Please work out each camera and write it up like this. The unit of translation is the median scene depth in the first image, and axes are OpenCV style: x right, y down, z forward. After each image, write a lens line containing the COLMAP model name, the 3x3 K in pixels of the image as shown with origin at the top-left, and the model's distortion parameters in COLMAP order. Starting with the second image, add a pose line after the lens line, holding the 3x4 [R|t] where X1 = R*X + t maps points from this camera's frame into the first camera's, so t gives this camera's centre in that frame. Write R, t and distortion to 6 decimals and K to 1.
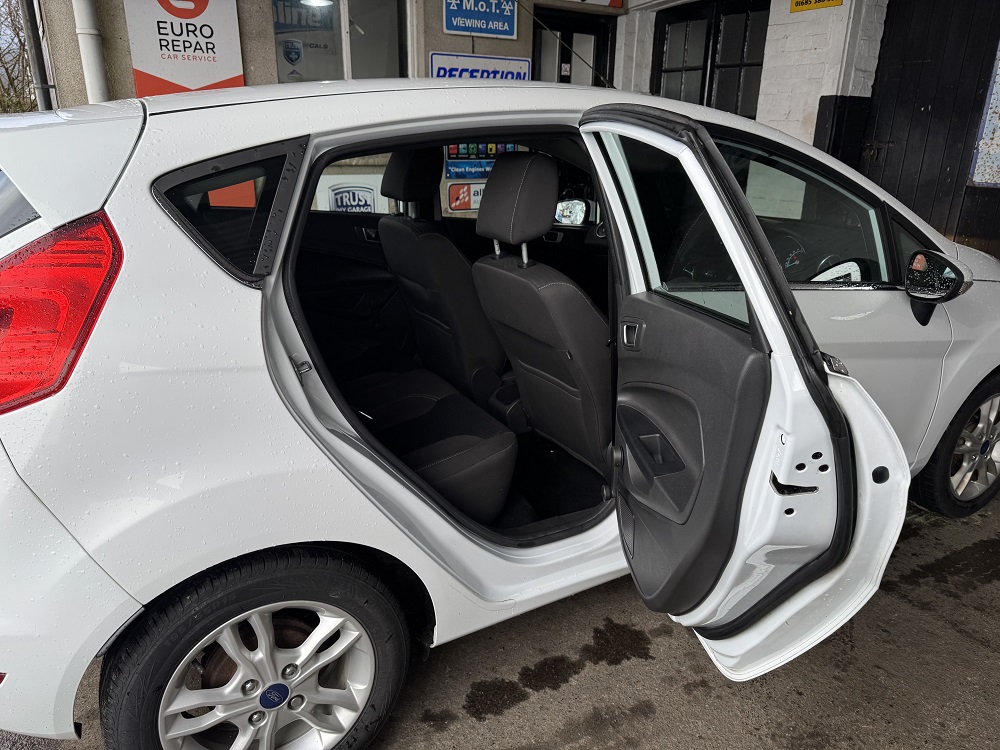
lens RADIAL K [[715.3, 0, 496.4], [0, 715.3, 381.9], [0, 0, 1]] dist [0.027609, -0.037767]
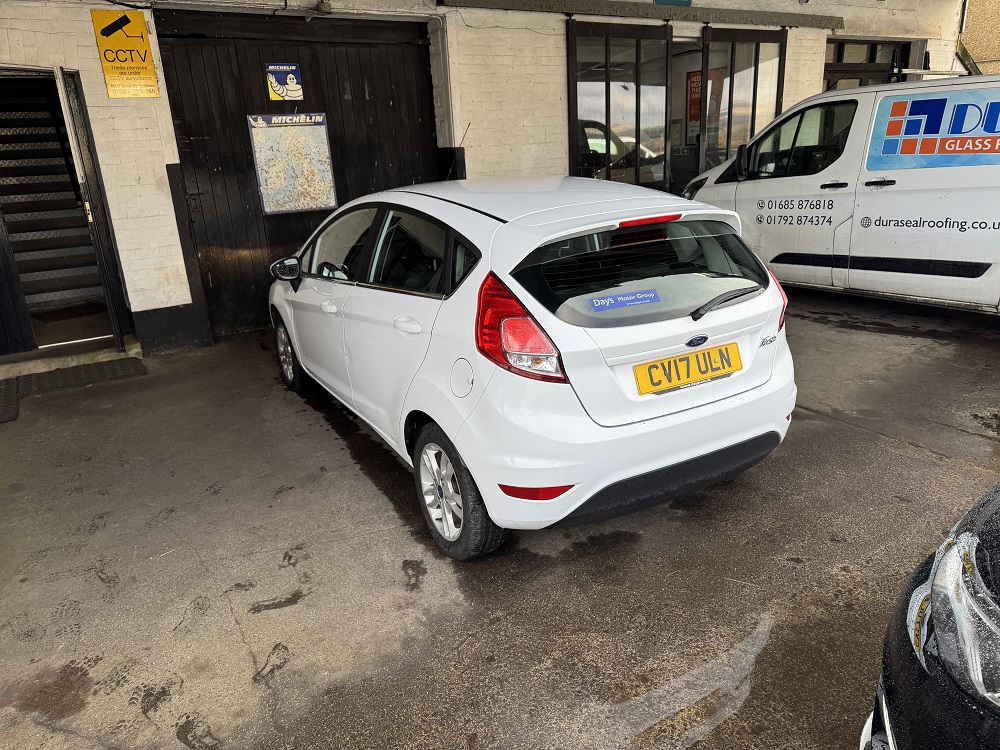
lens RADIAL K [[715.3, 0, 496.4], [0, 715.3, 381.9], [0, 0, 1]] dist [0.027609, -0.037767]
pose [[-0.002375, -0.334958, 0.942230, -0.808697], [0.371067, 0.874667, 0.311876, -0.213469], [-0.928603, 0.350371, 0.122215, 0.383455]]
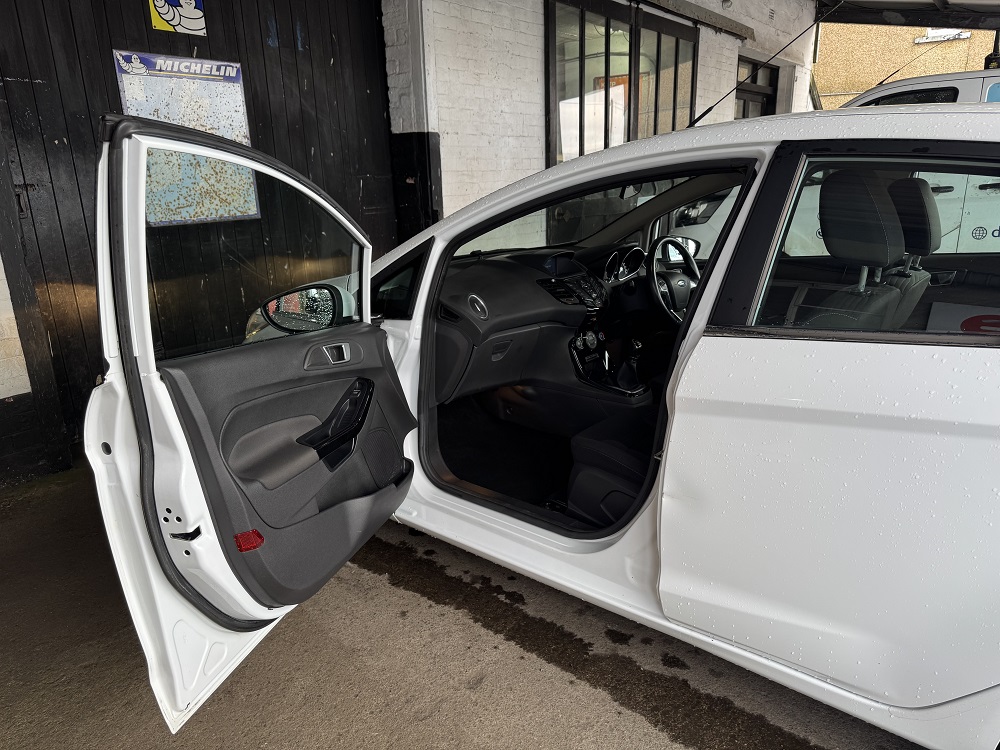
lens RADIAL K [[710.5, 0, 499.9], [0, 710.5, 386.6], [0, 0, 1]] dist [0.000489, -0.000980]
pose [[-0.353193, -0.282612, 0.891844, -0.307336], [0.318131, 0.860194, 0.398571, -0.264692], [-0.879800, 0.424495, -0.213907, 0.740242]]
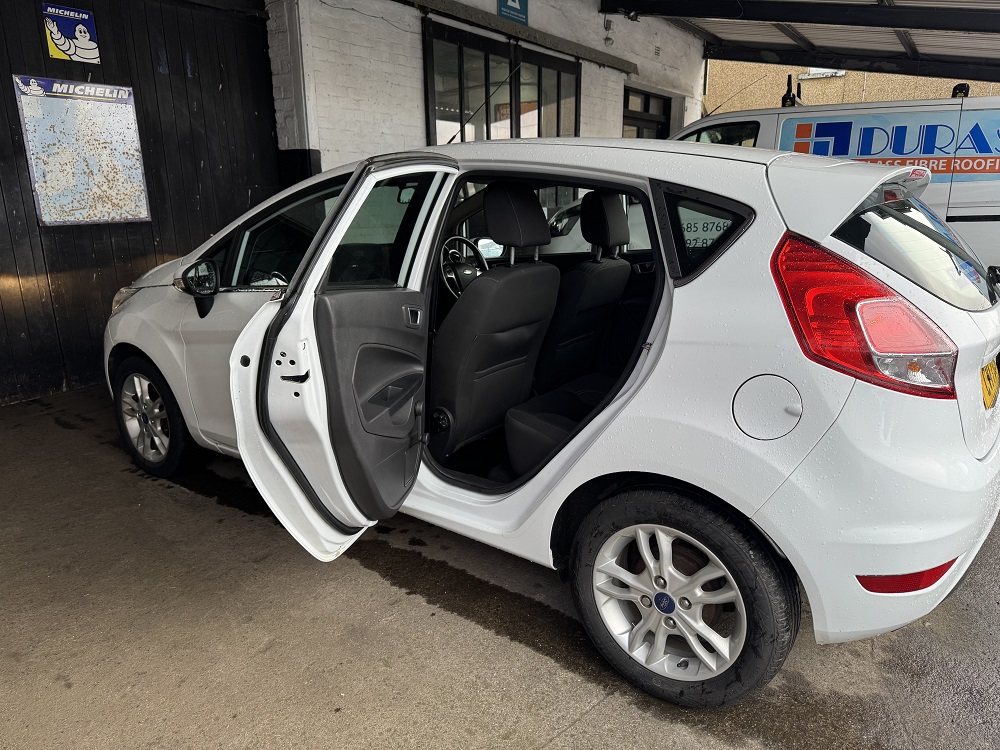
lens RADIAL K [[715.7, 0, 505.1], [0, 715.7, 375.6], [0, 0, 1]] dist [0.005511, -0.008484]
pose [[-0.414636, -0.243248, 0.876874, -0.500631], [0.295310, 0.875490, 0.382503, -0.236261], [-0.860738, 0.417549, -0.291176, 0.680684]]
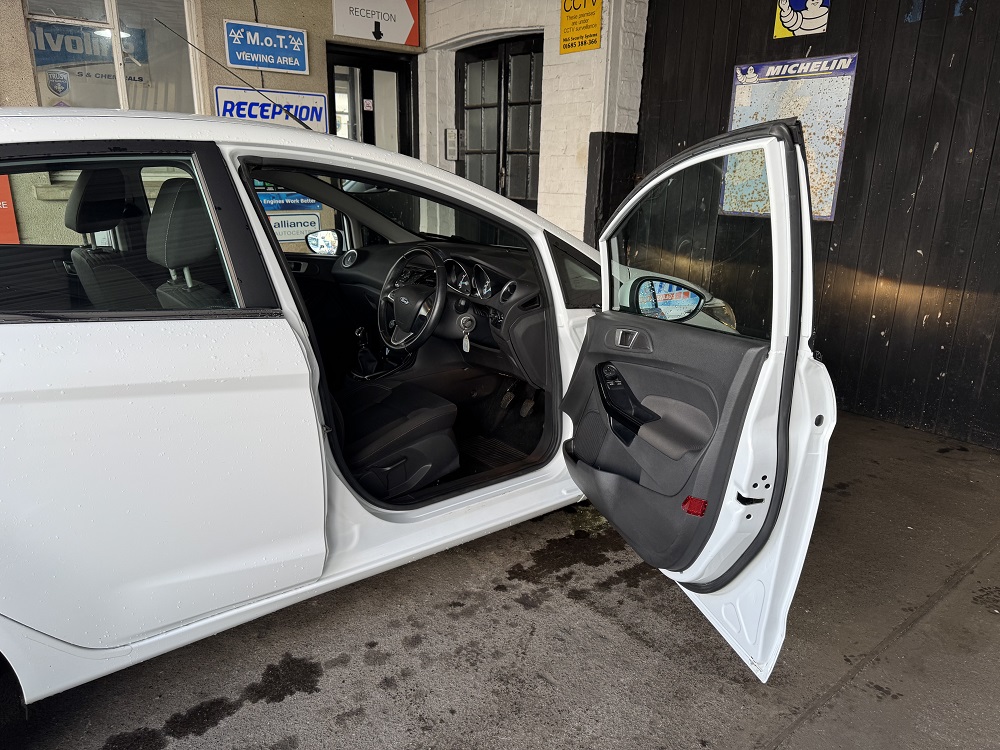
lens RADIAL K [[709.5, 0, 496.7], [0, 709.5, 390.0], [0, 0, 1]] dist [-0.003431, -0.002323]
pose [[0.989017, -0.043684, 0.141200, 0.134798], [0.048071, 0.998457, -0.027810, 0.004717], [-0.139768, 0.034292, 0.989590, -0.004345]]
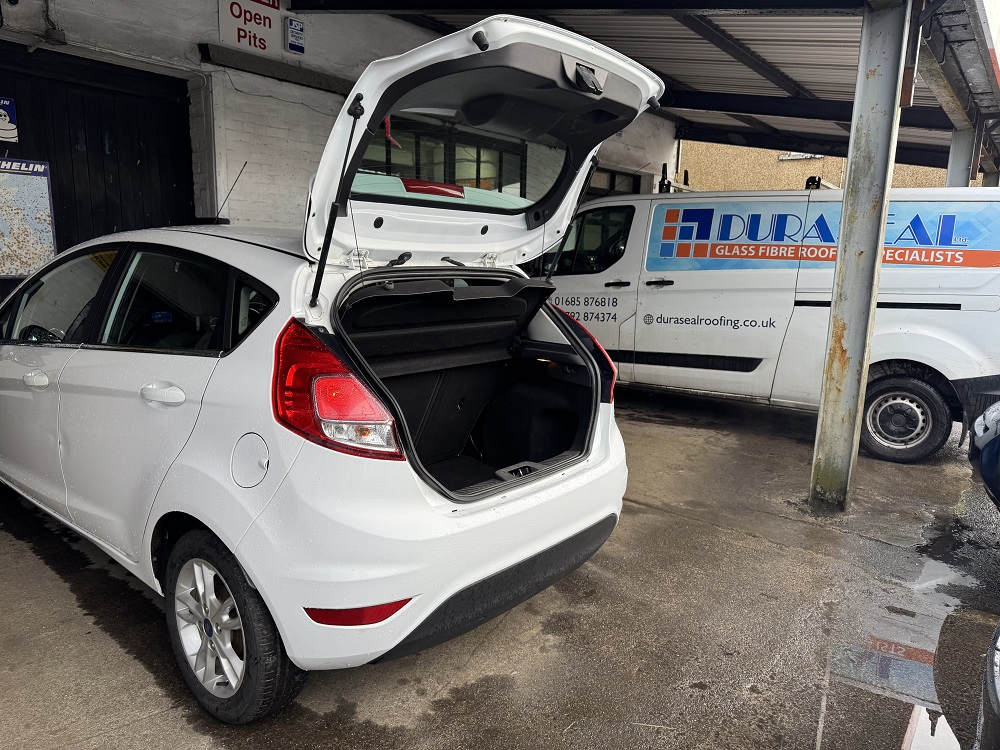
lens RADIAL K [[712.2, 0, 500.6], [0, 712.2, 381.0], [0, 0, 1]] dist [0.033626, -0.042441]
pose [[-0.341541, -0.193361, 0.919761, -0.665041], [0.275133, 0.915169, 0.294563, -0.181523], [-0.898694, 0.353662, -0.259368, 0.453095]]
